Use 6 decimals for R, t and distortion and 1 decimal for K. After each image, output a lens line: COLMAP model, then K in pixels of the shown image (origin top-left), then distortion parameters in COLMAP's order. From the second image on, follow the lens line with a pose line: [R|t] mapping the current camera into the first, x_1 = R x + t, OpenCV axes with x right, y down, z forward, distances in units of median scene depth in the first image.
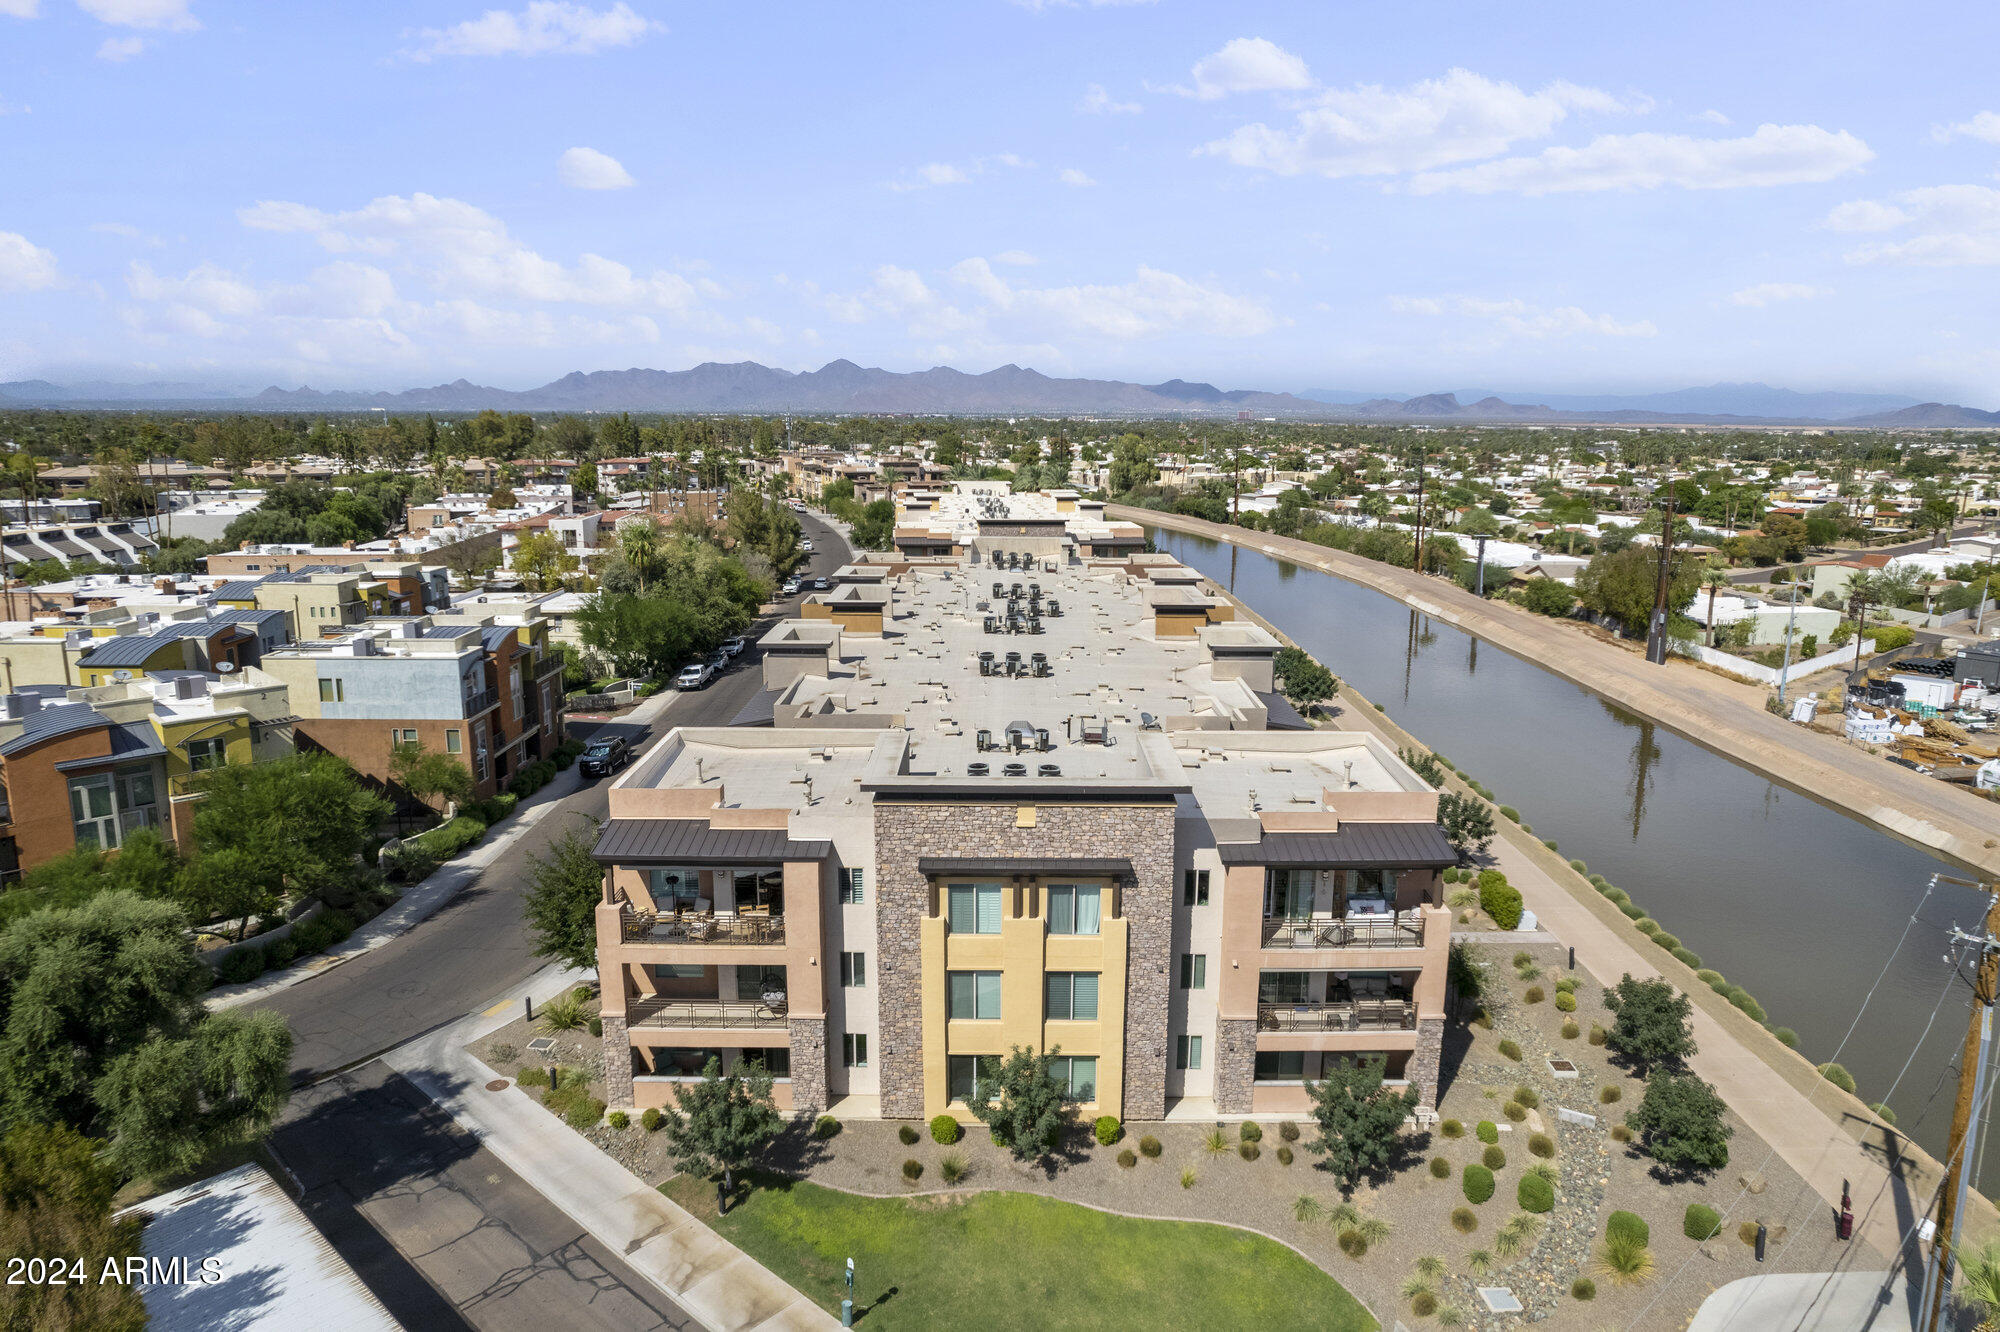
lens RADIAL K [[1292.9, 0, 1029.6], [0, 1292.9, 672.0], [0, 0, 1]] dist [-0.067491, 0.070173]
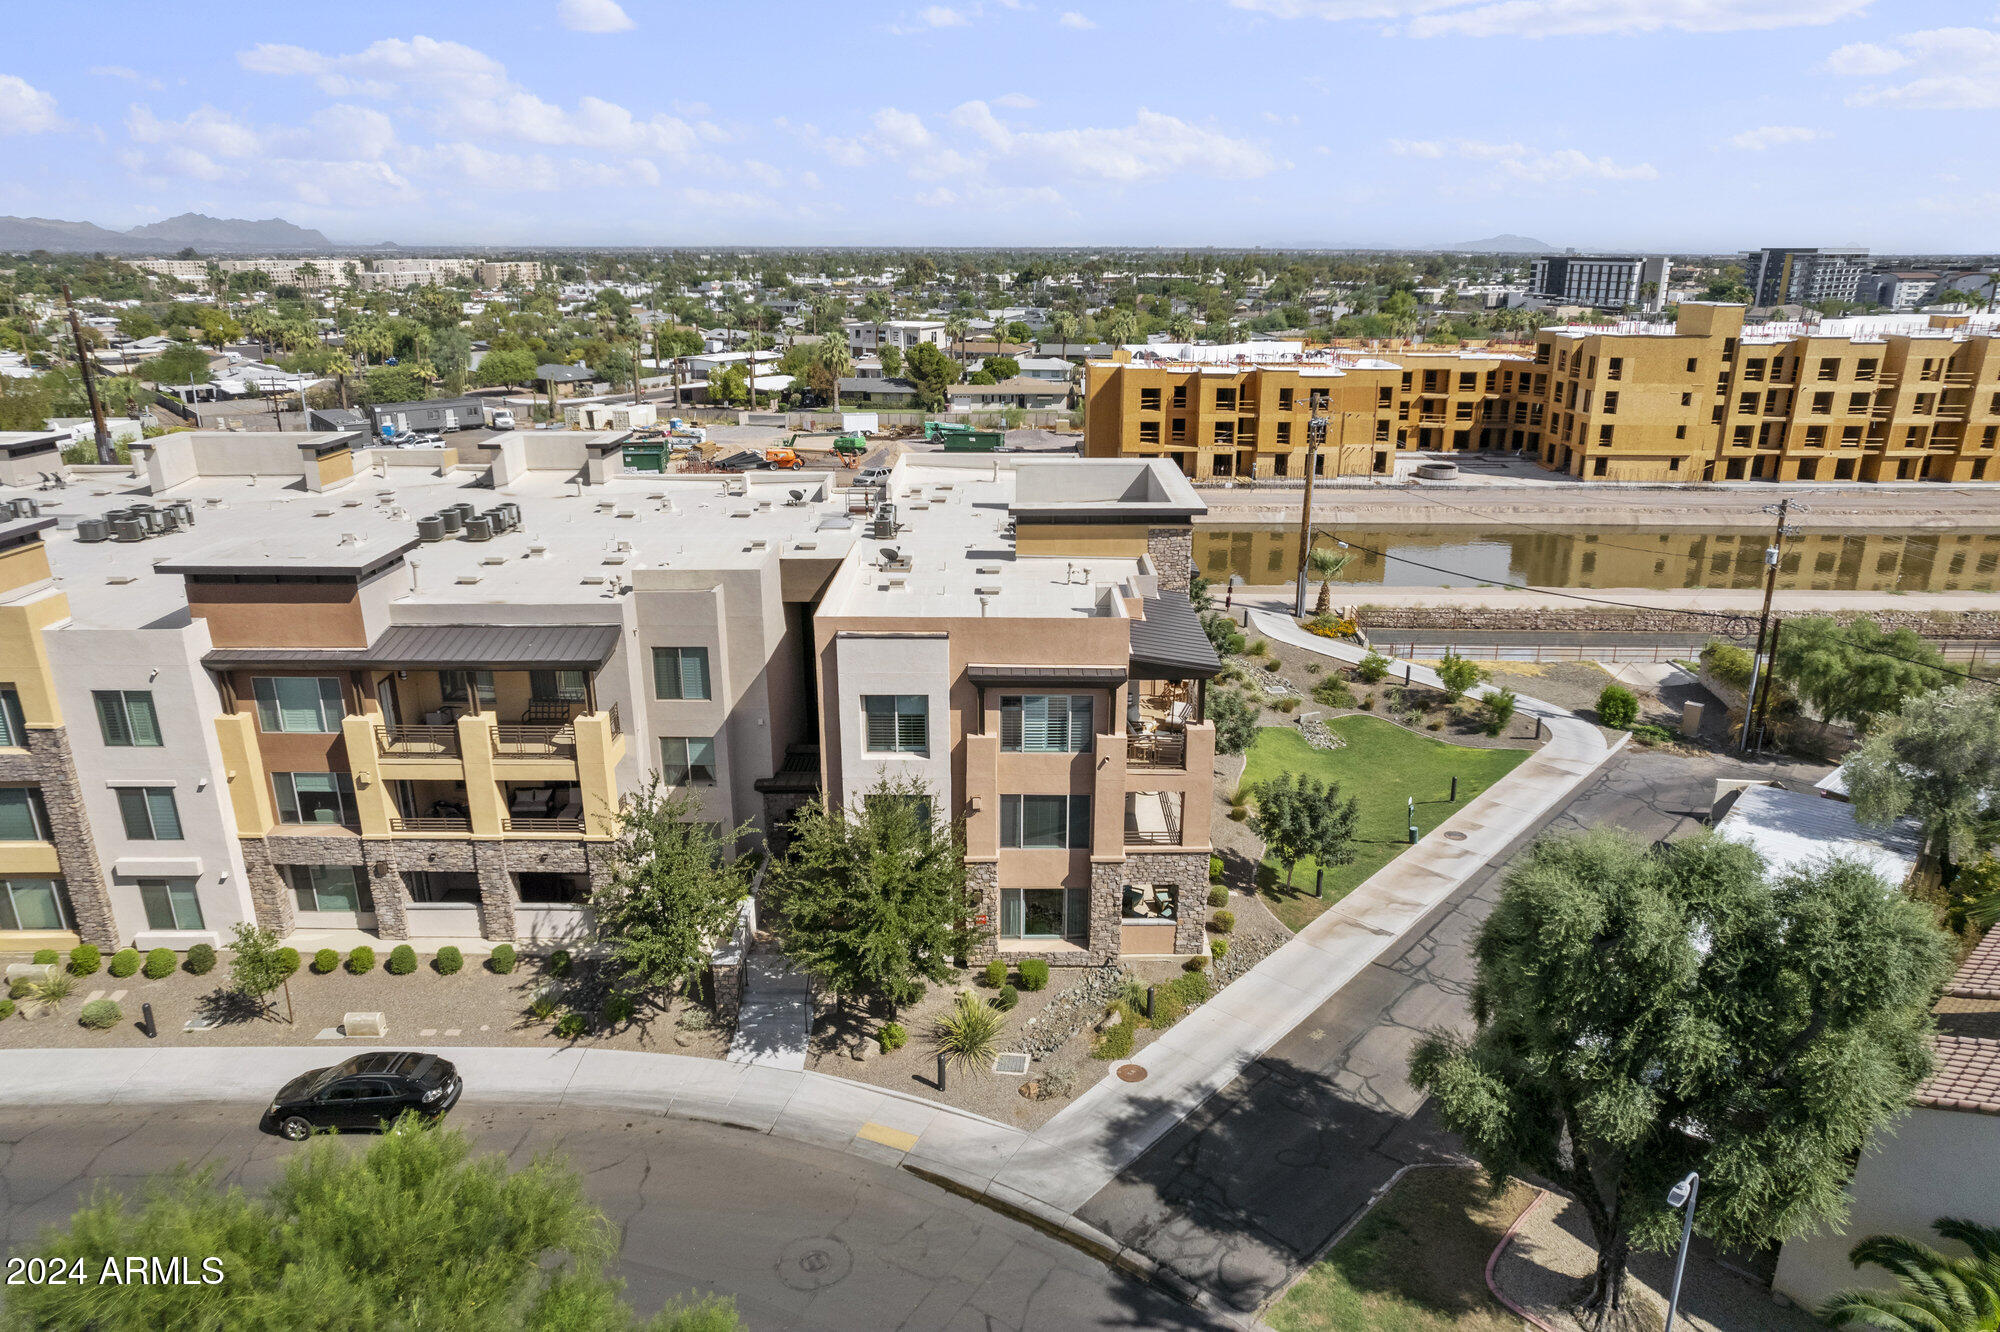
lens RADIAL K [[1288.1, 0, 1013.7], [0, 1288.1, 672.3], [0, 0, 1]] dist [-0.068669, 0.070463]
pose [[-0.003597, -0.324962, 0.945720, -1.126828], [0.199421, 0.926497, 0.319115, -0.151732], [-0.979907, 0.189744, 0.061472, 1.058623]]
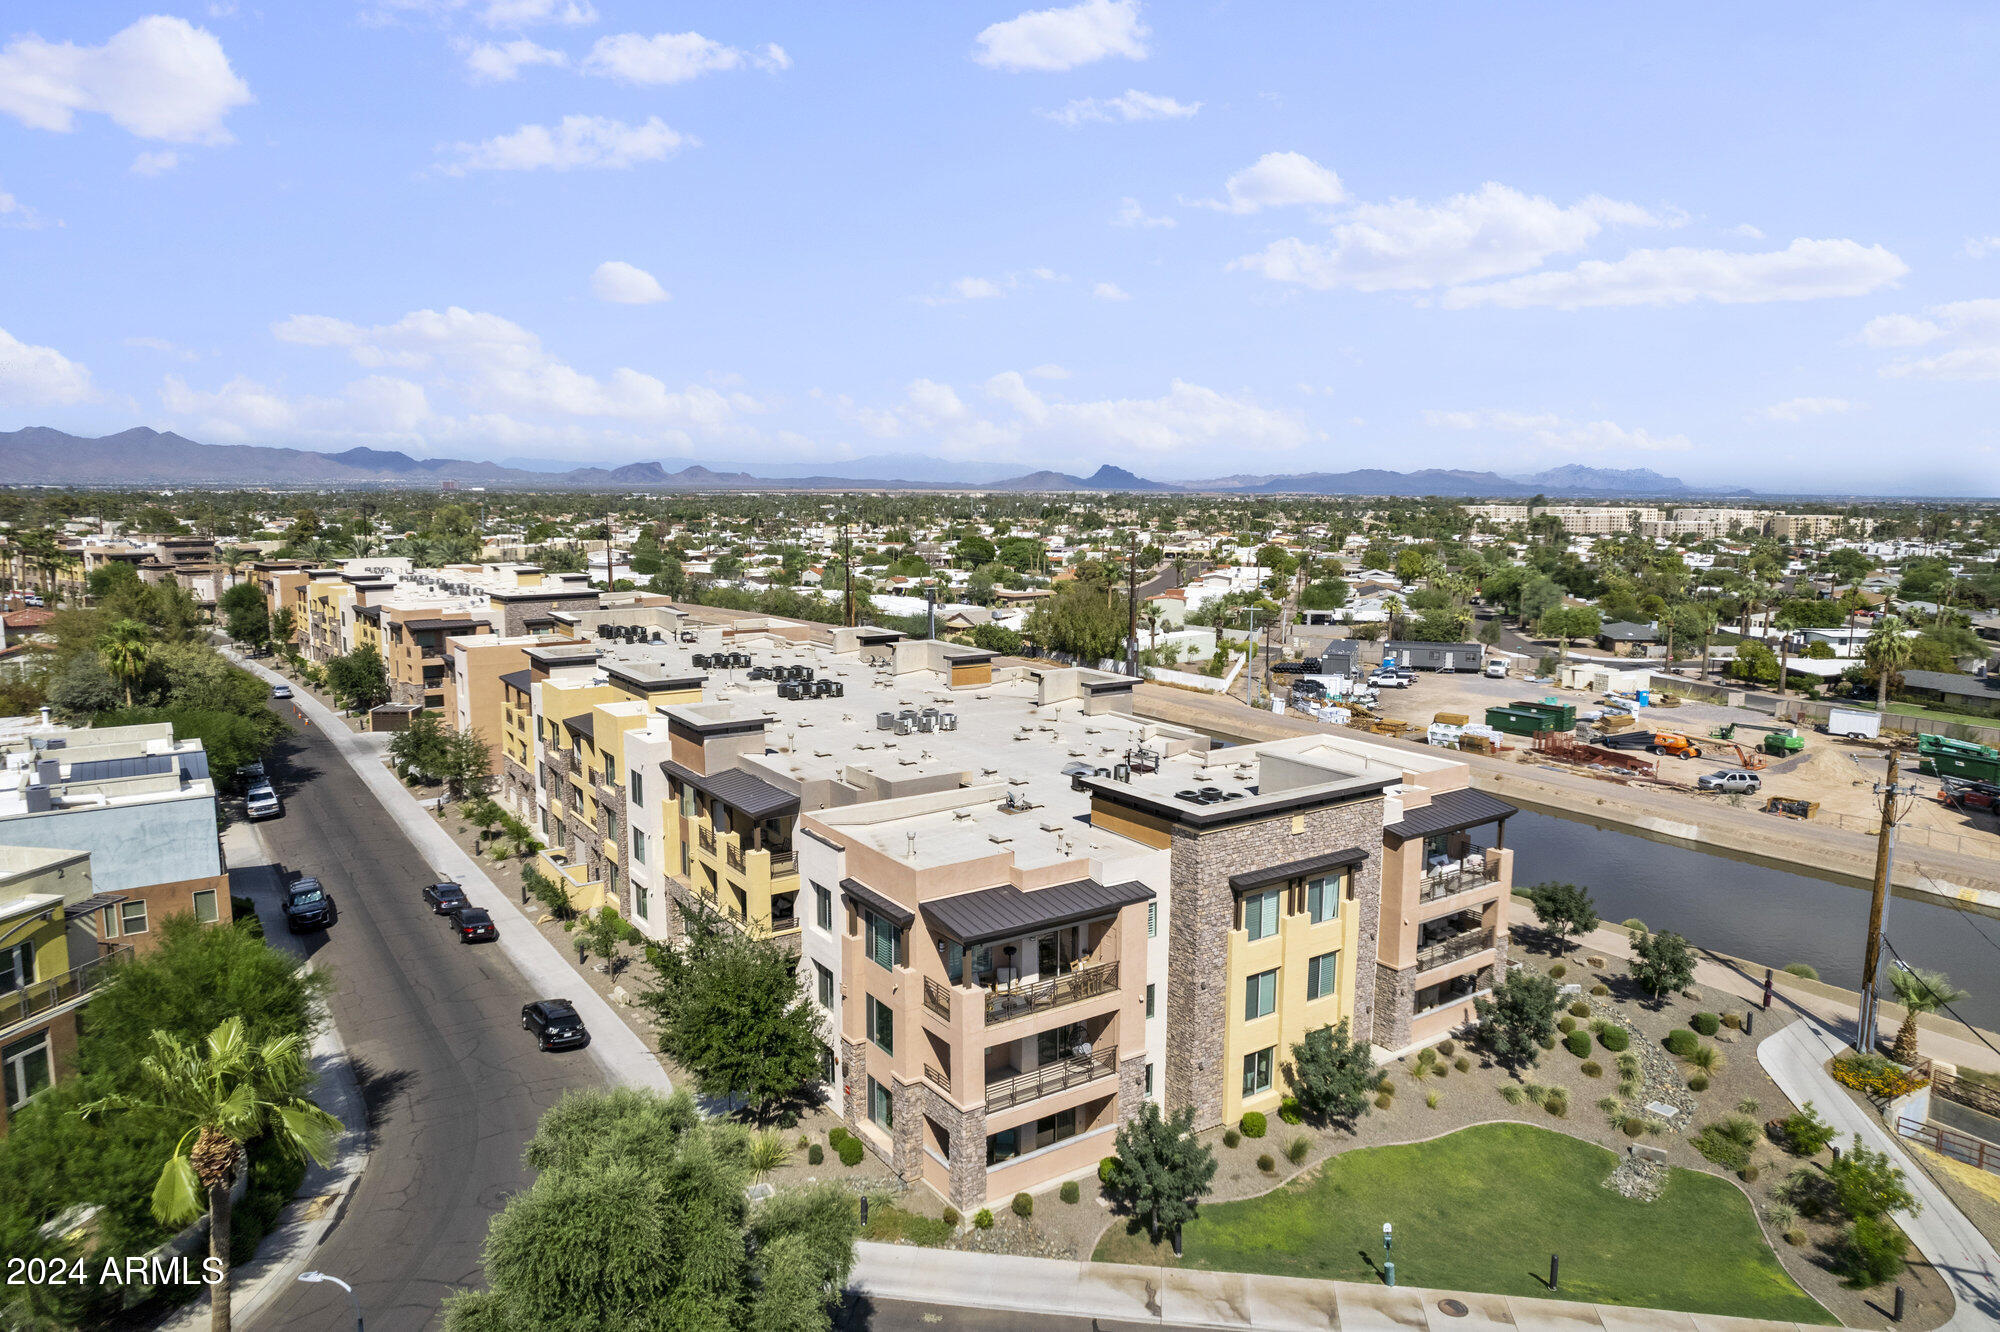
lens RADIAL K [[1288.1, 0, 1013.7], [0, 1288.1, 672.3], [0, 0, 1]] dist [-0.068669, 0.070463]
pose [[0.820464, -0.082898, 0.565656, -0.804725], [0.111869, 0.993583, -0.016651, -0.029456], [-0.560646, 0.076941, 0.824473, 0.187902]]
